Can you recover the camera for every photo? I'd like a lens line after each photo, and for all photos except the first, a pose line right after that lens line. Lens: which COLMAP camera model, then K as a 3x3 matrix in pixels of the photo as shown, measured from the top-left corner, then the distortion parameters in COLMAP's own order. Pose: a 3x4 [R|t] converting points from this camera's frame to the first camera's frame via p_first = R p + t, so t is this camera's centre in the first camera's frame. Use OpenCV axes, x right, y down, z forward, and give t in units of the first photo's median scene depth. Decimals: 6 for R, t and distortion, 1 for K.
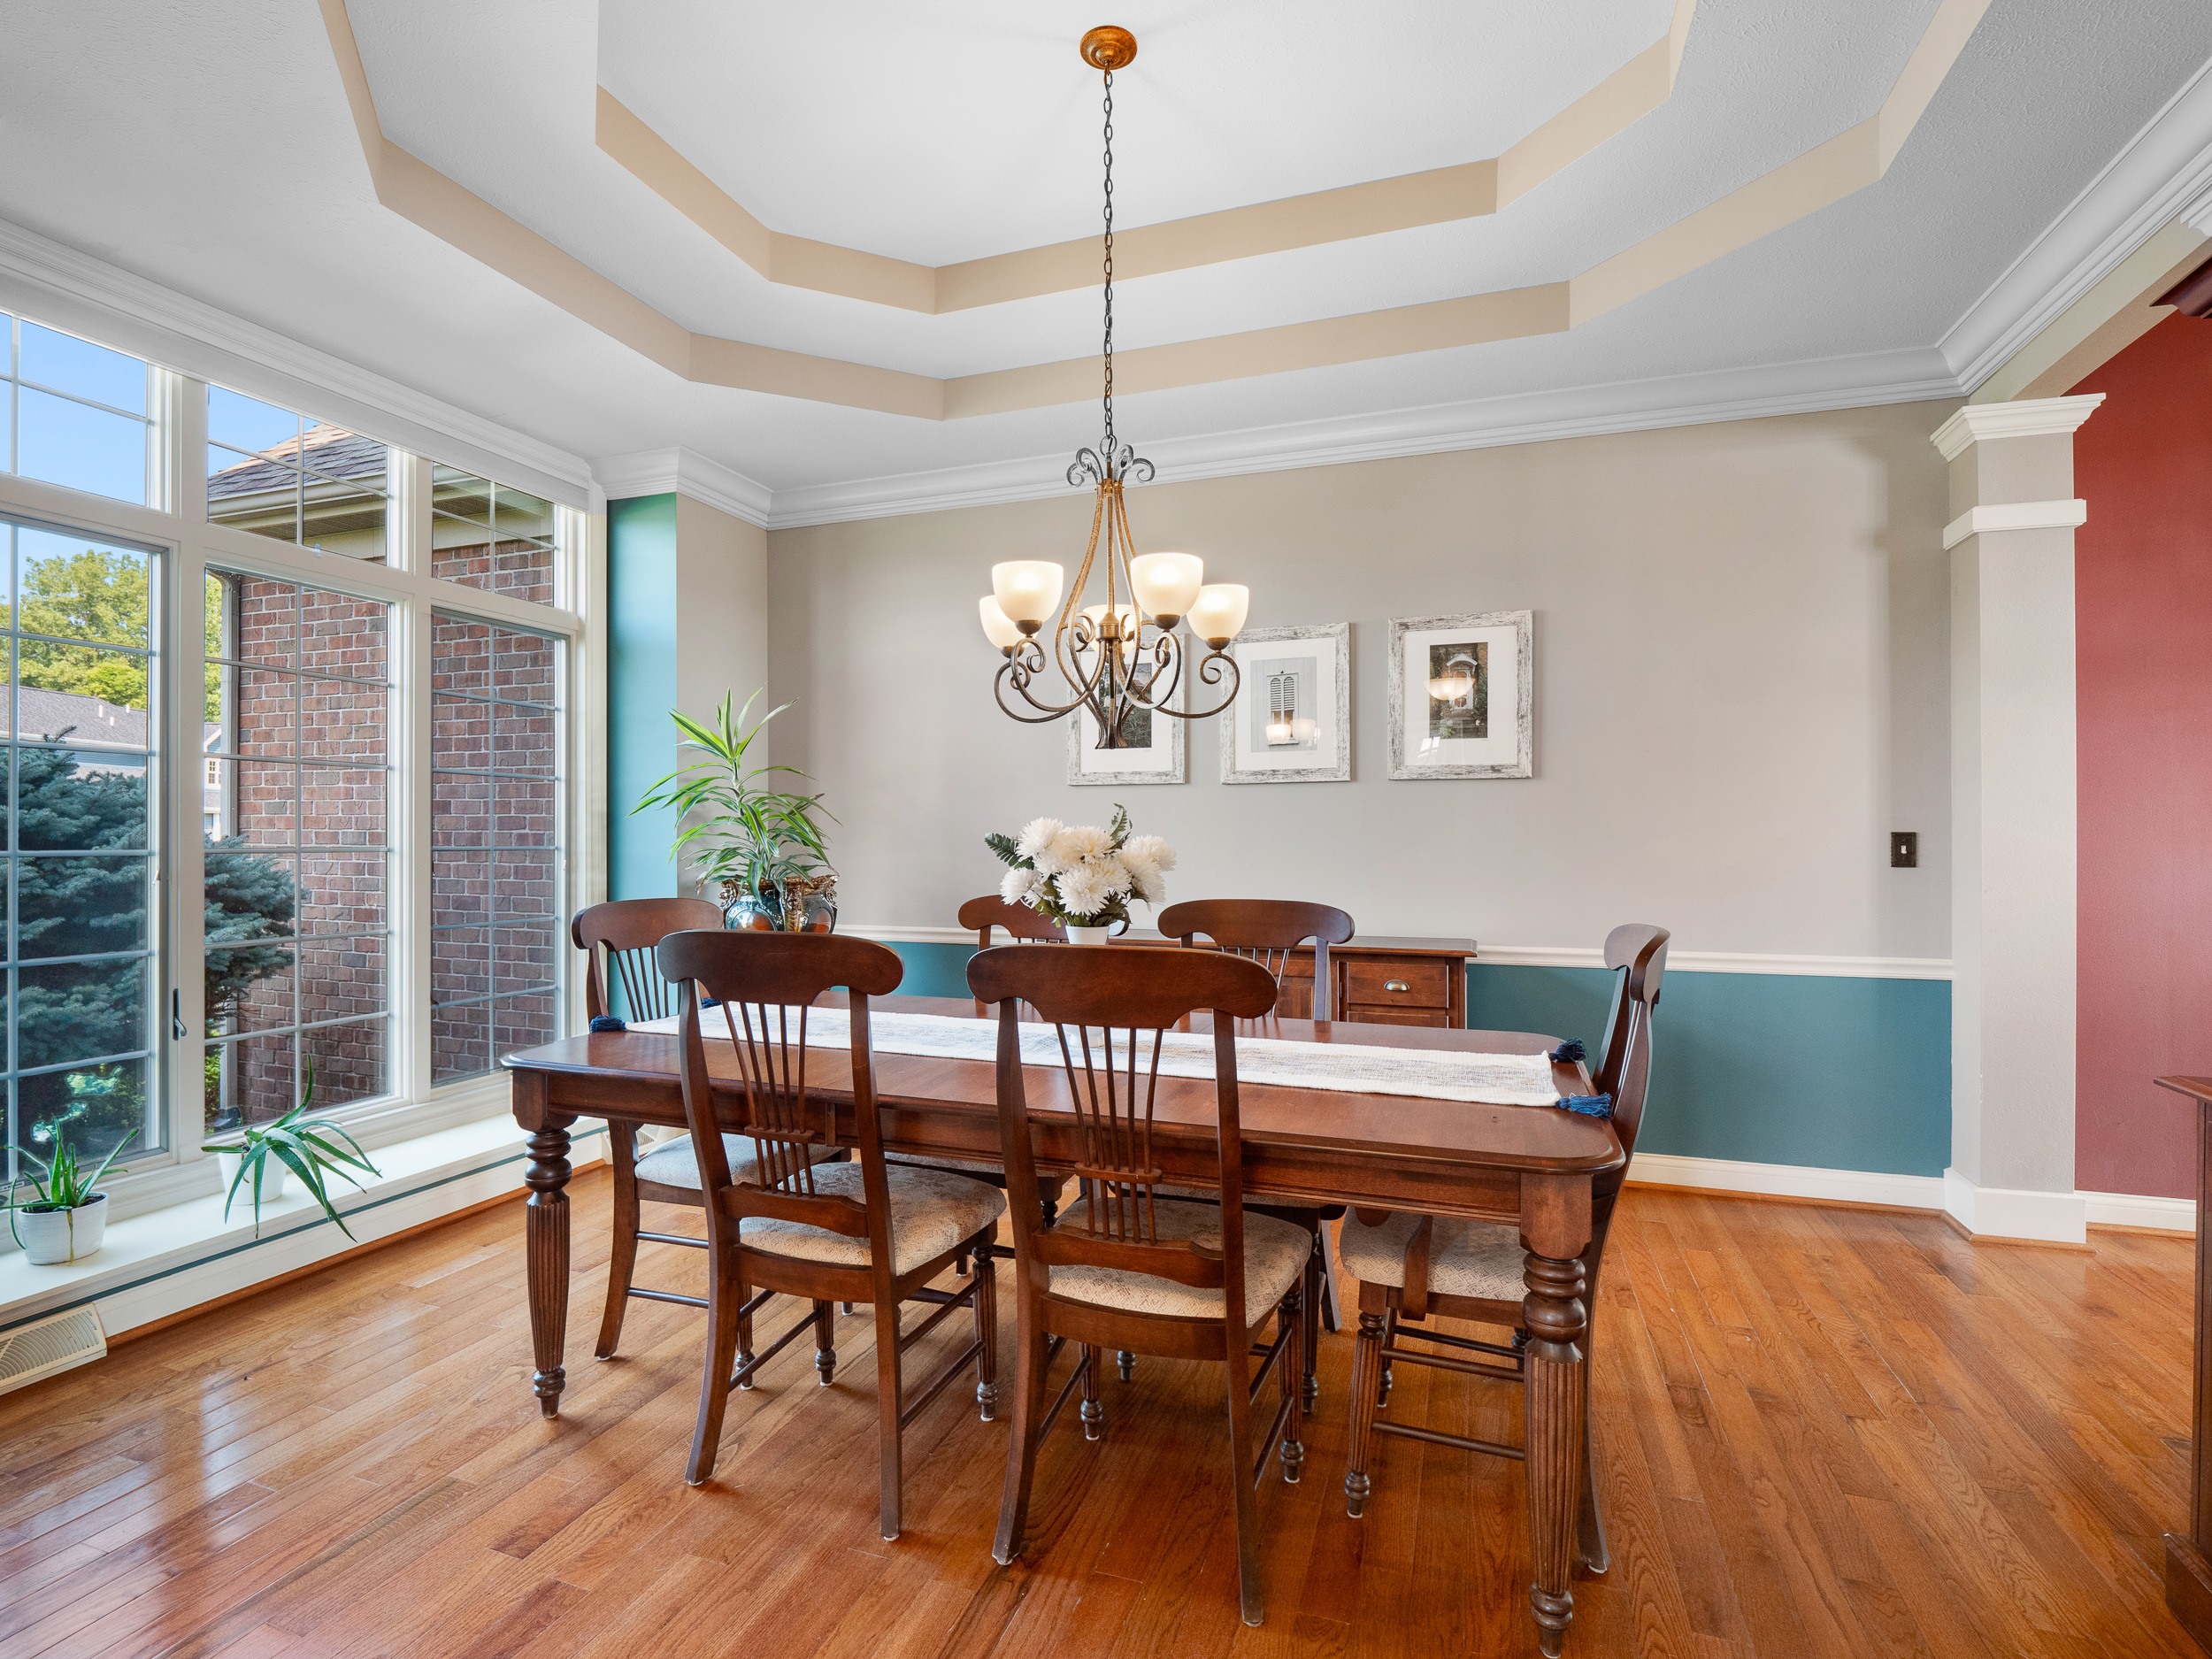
lens RADIAL K [[1066.9, 0, 1100.2], [0, 1066.9, 840.0], [0, 0, 1]] dist [-0.003562, -0.000902]
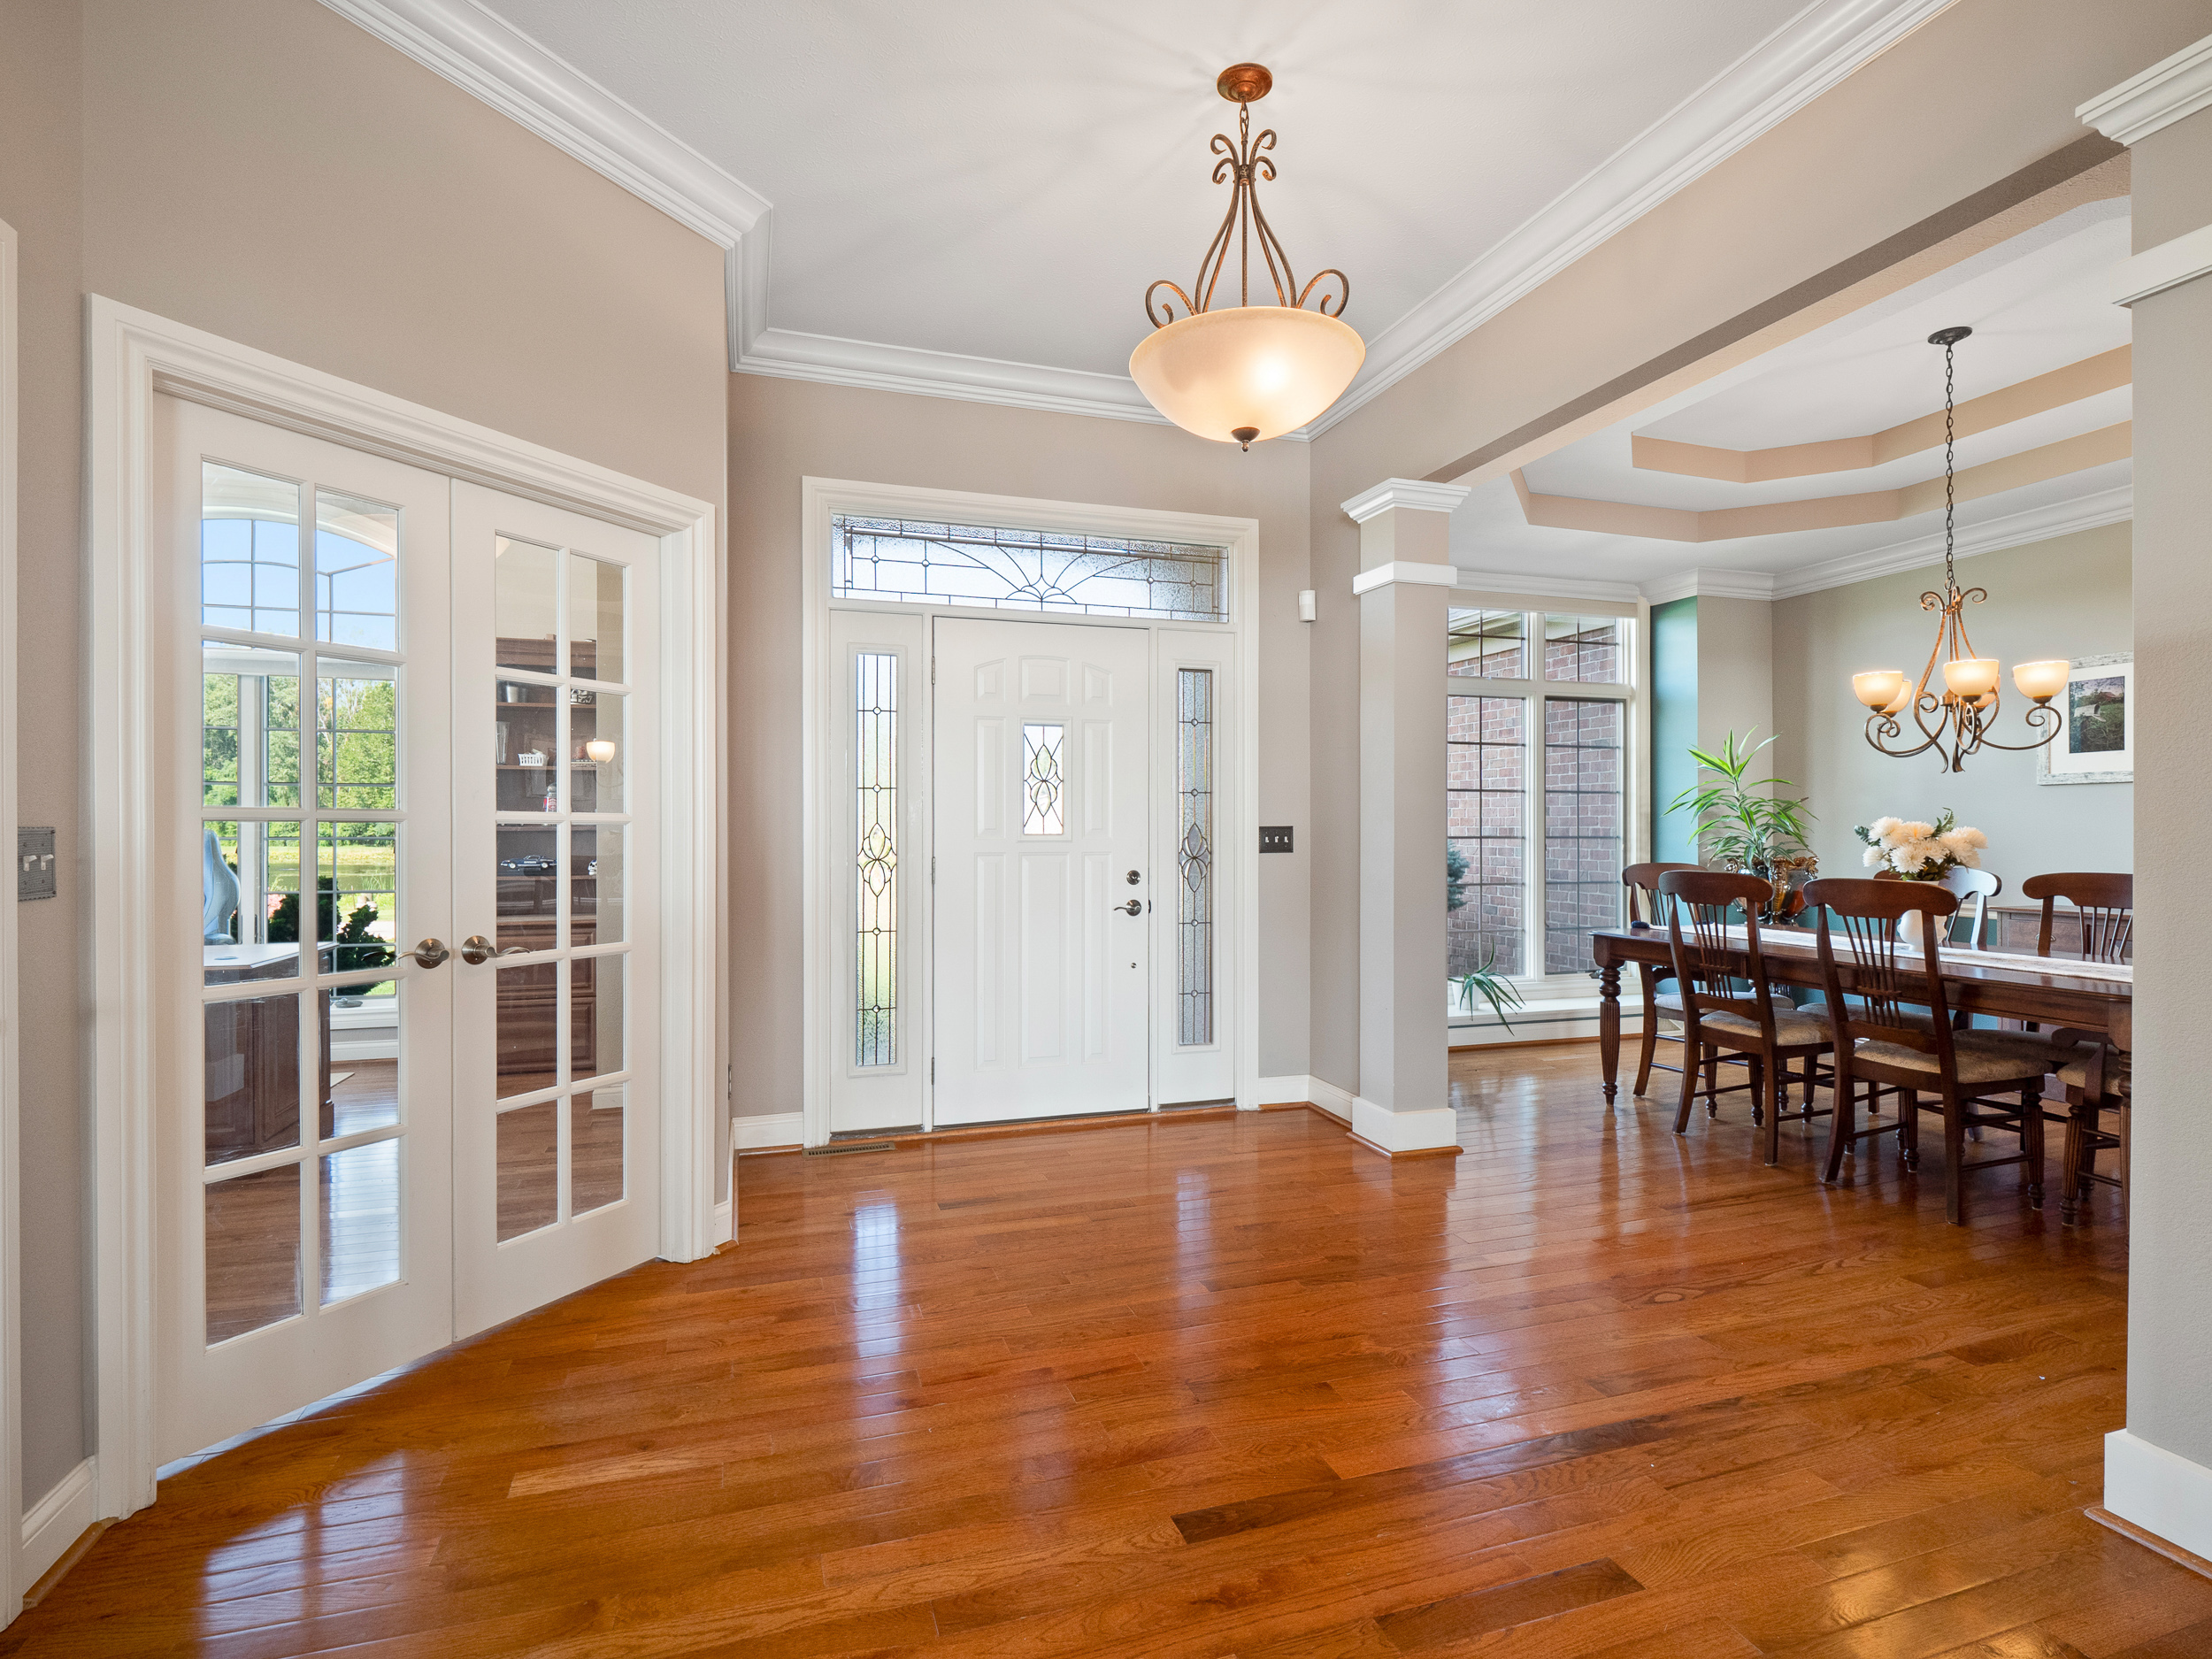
lens RADIAL K [[1080.1, 0, 1103.5], [0, 1080.1, 832.1], [0, 0, 1]] dist [-0.004069, -0.005813]
pose [[0.604459, -0.000248, -0.796636, 0.313164], [-0.001841, 0.999997, -0.001708, 0.005284], [0.796634, 0.002499, 0.604456, -0.590749]]
